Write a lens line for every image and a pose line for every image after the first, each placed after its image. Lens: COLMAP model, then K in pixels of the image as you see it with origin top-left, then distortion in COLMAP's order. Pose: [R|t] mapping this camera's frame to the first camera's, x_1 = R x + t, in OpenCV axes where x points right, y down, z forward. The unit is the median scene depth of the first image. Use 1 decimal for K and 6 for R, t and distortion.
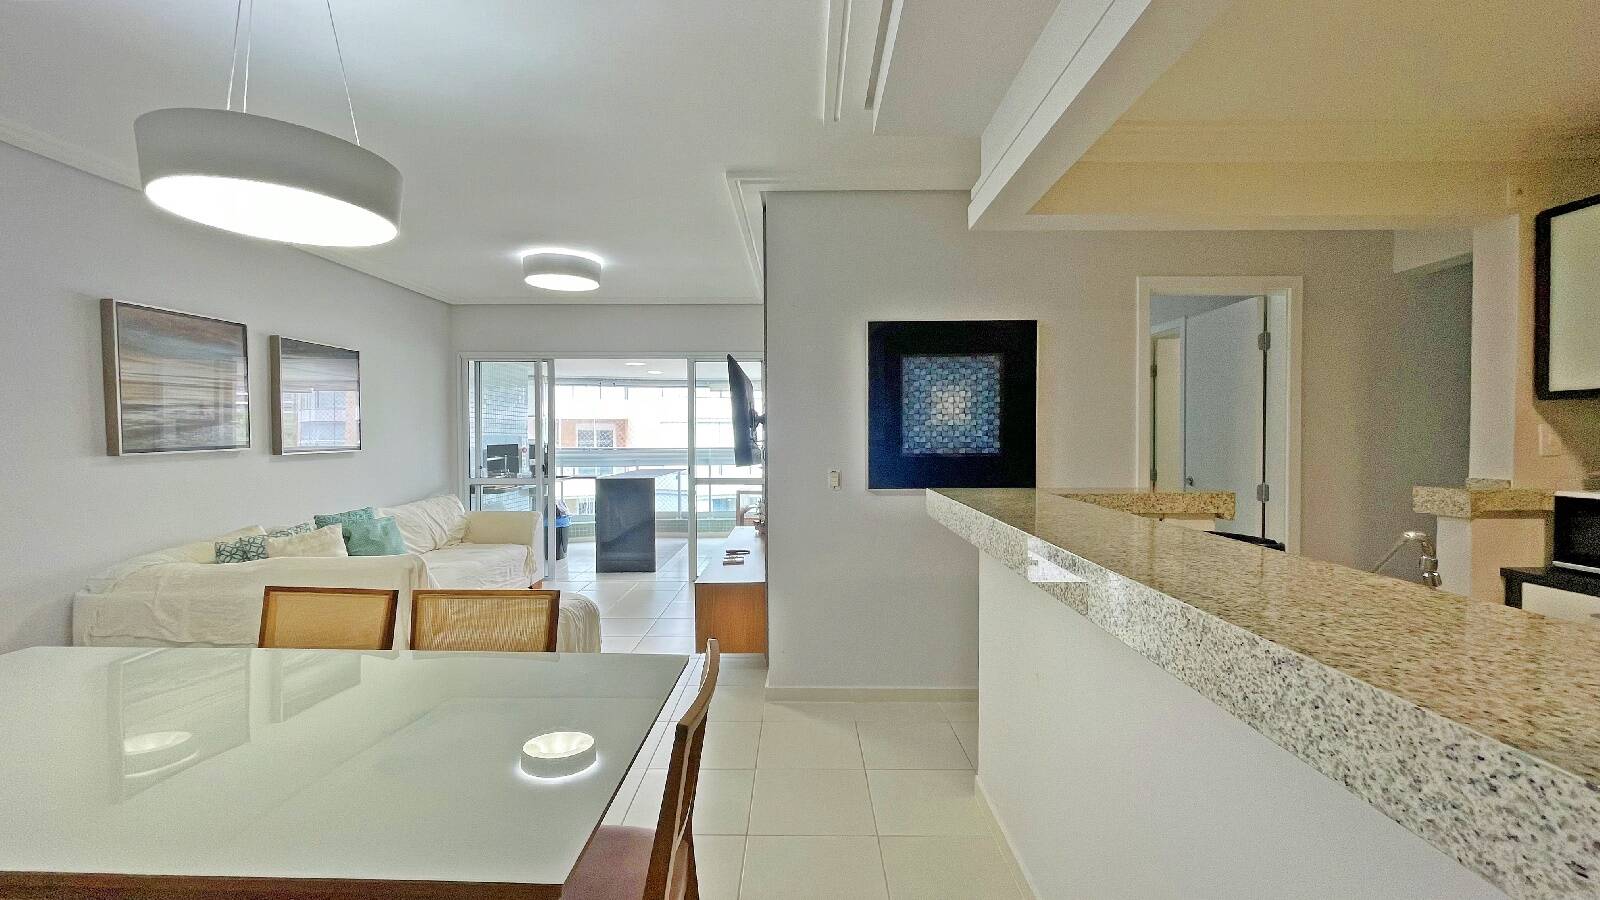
lens RADIAL K [[654.0, 0, 795.6], [0, 654.0, 450.4], [0, 0, 1]] dist [-0.001339, -0.000052]
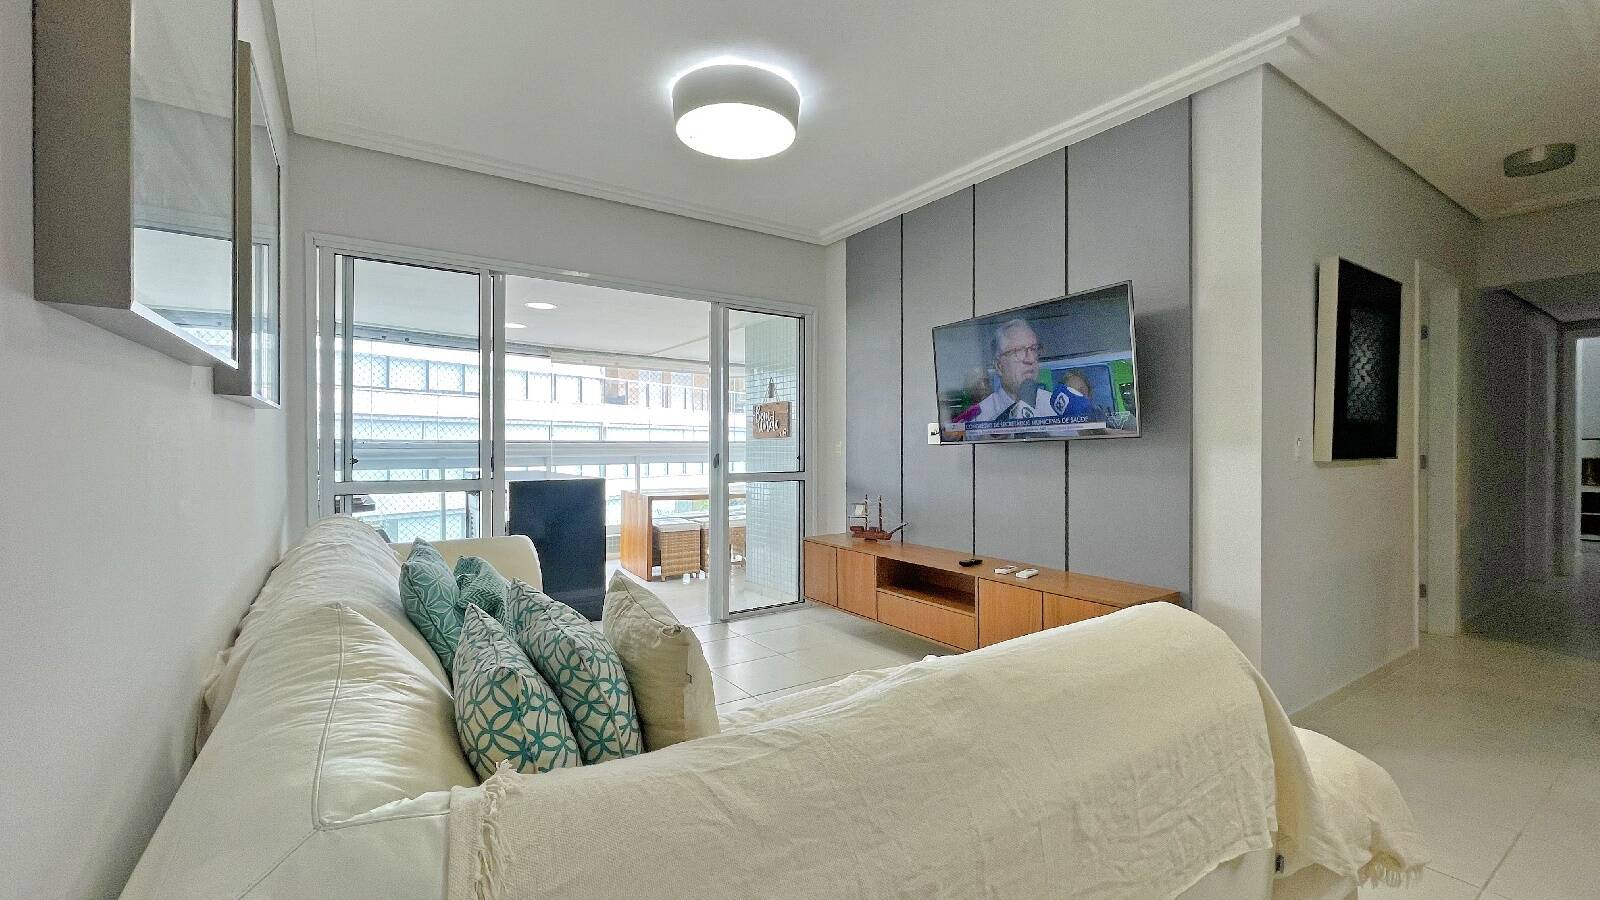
lens RADIAL K [[661.1, 0, 785.1], [0, 661.1, 457.4], [0, 0, 1]] dist [-0.008876, 0.000010]
pose [[0.832516, -0.003955, 0.553987, -0.928313], [0.008993, 0.999939, -0.006376, 0.055464], [-0.553928, 0.010290, 0.832501, 0.691536]]
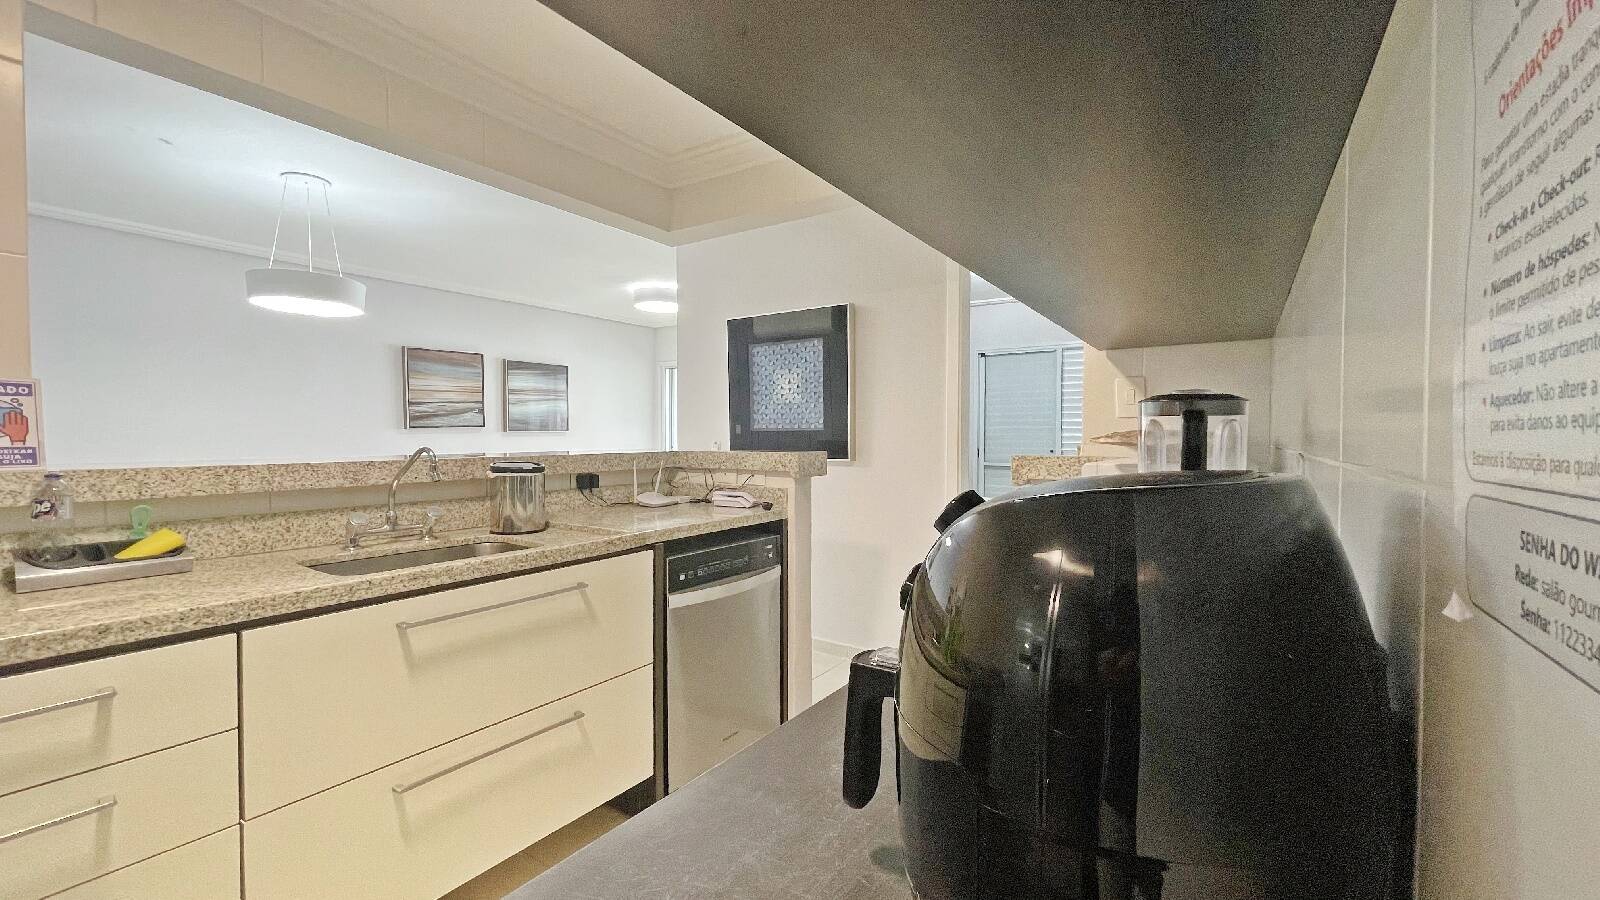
lens RADIAL K [[654.0, 0, 795.6], [0, 654.0, 450.4], [0, 0, 1]] dist [-0.001339, -0.000052]
pose [[0.835750, 0.018133, -0.548810, 0.873025], [-0.021729, 0.999764, -0.000056, 0.041724], [0.548680, 0.011972, 0.835947, 0.059906]]
